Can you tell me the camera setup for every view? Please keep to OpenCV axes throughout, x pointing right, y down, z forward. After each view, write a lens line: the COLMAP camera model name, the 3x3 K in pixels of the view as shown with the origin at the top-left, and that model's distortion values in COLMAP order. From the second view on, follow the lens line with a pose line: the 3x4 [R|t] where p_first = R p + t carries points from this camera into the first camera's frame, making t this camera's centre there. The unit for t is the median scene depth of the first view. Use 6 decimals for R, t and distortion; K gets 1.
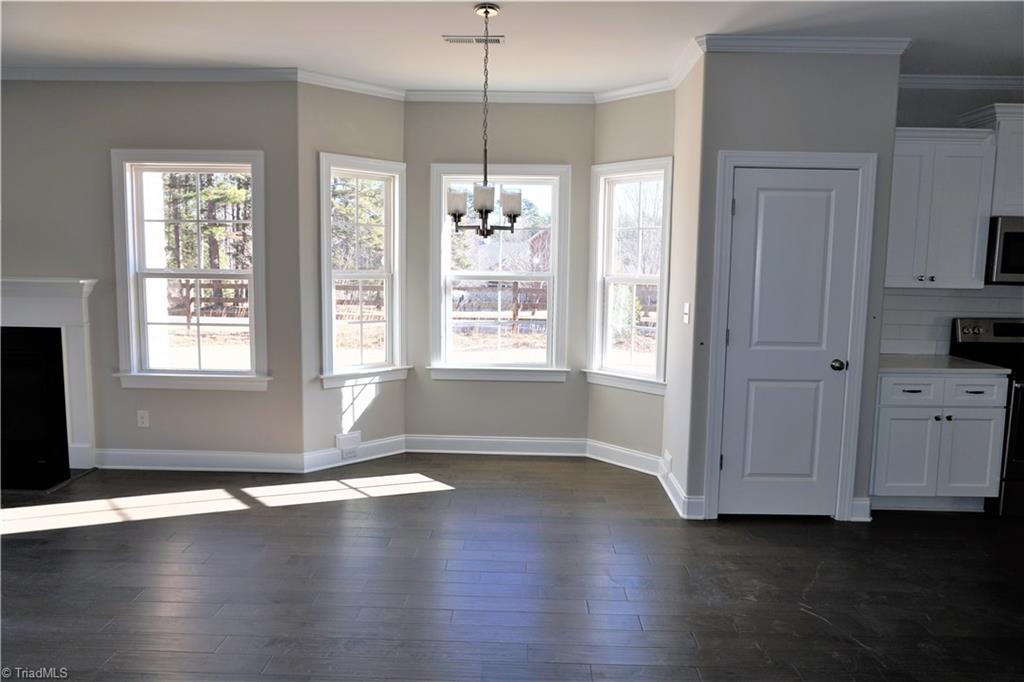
lens RADIAL K [[674.8, 0, 512.0], [0, 674.8, 341.0], [0, 0, 1]] dist [-0.000965, 0.000400]
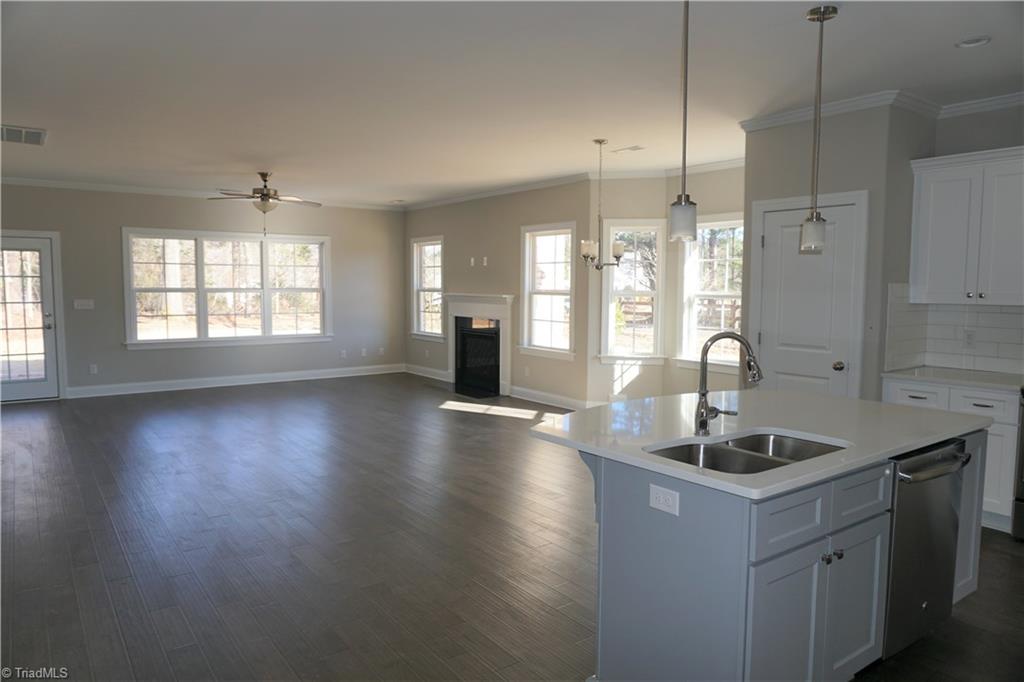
lens RADIAL K [[674.8, 0, 512.0], [0, 674.8, 341.0], [0, 0, 1]] dist [-0.000965, 0.000400]
pose [[0.614999, 0.054876, -0.786616, 0.865034], [-0.079296, 0.996823, 0.007545, 0.022125], [0.784531, 0.057735, 0.617396, -0.165008]]
